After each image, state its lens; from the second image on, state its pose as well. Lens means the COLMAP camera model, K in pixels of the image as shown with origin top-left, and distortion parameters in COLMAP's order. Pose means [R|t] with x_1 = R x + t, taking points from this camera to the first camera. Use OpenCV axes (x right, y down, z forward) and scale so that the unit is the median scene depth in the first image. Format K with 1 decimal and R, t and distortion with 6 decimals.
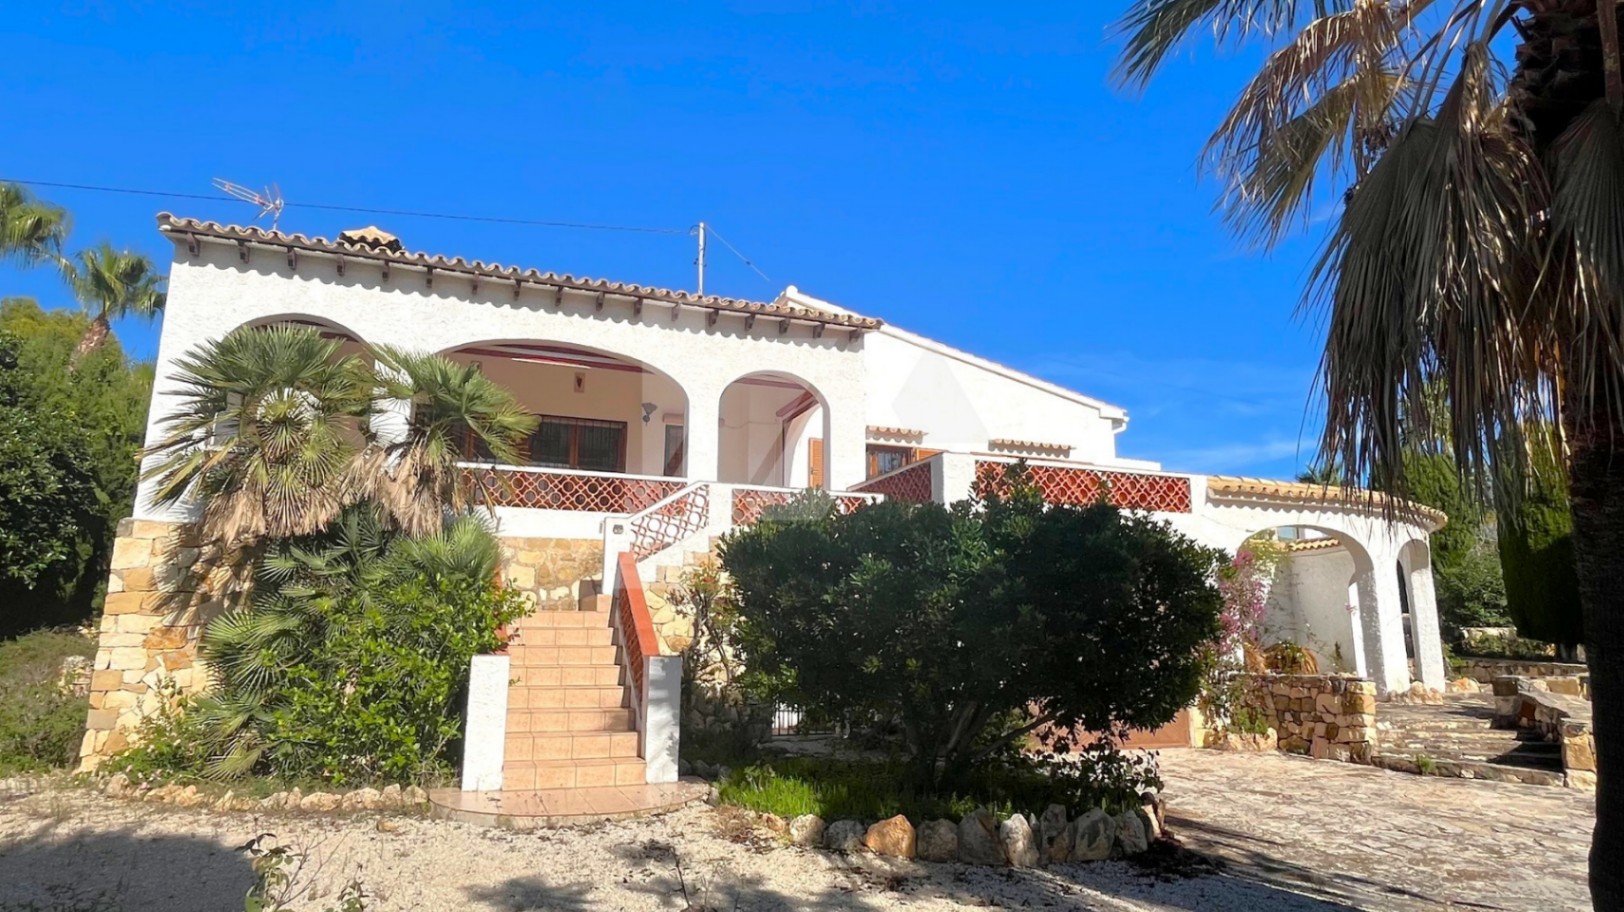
lens RADIAL K [[941.7, 0, 808.4], [0, 941.7, 455.0], [0, 0, 1]] dist [-0.006019, -0.000535]
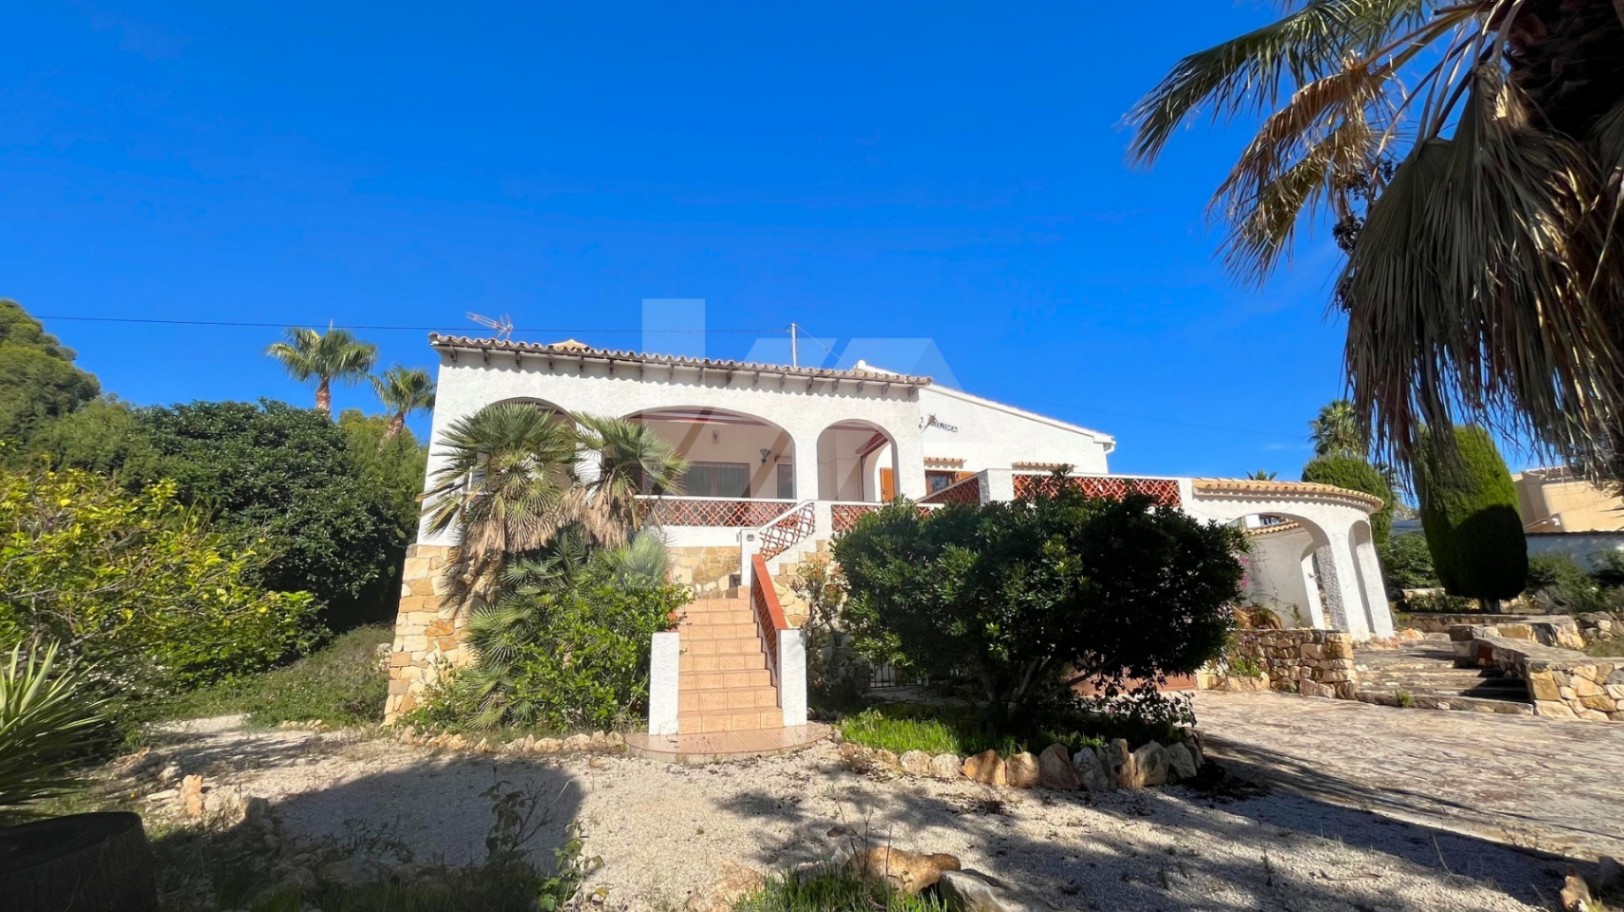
lens RADIAL K [[654.1, 0, 809.0], [0, 654.1, 455.9], [0, 0, 1]] dist [-0.005125, 0.000212]
pose [[0.994527, -0.054681, -0.089031, -0.028274], [0.050105, 0.997345, -0.052839, 0.015931], [0.091684, 0.048089, 0.994626, 0.057450]]
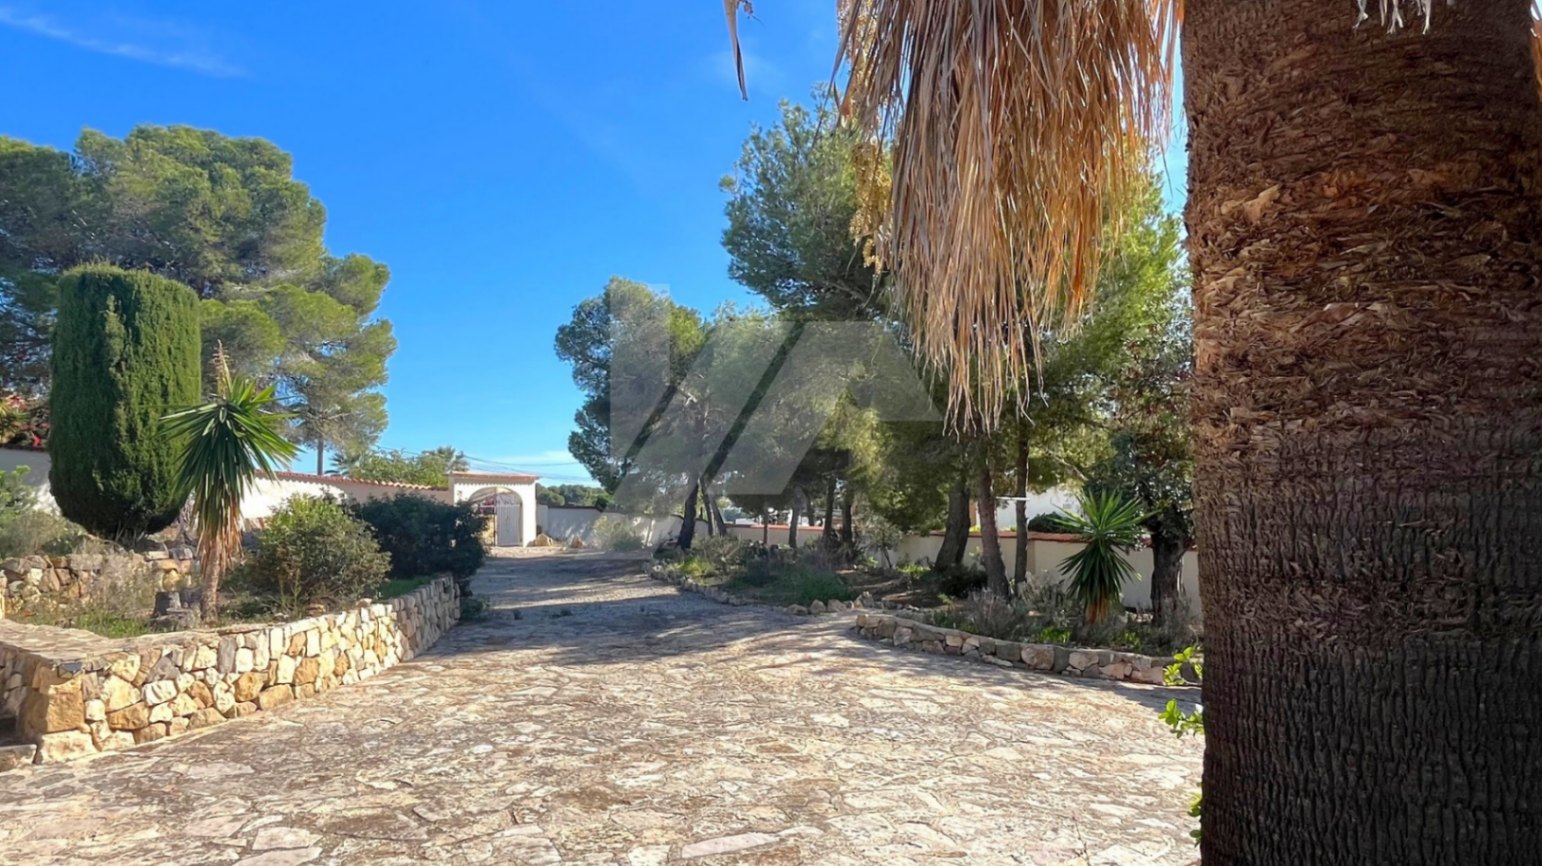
lens RADIAL K [[894.2, 0, 767.6], [0, 894.2, 432.0], [0, 0, 1]] dist [-0.006019, -0.000535]
pose [[-0.058226, 0.068057, 0.995981, 0.145720], [-0.173844, 0.981739, -0.077247, 0.083866], [-0.983050, -0.177643, -0.045332, 0.518530]]
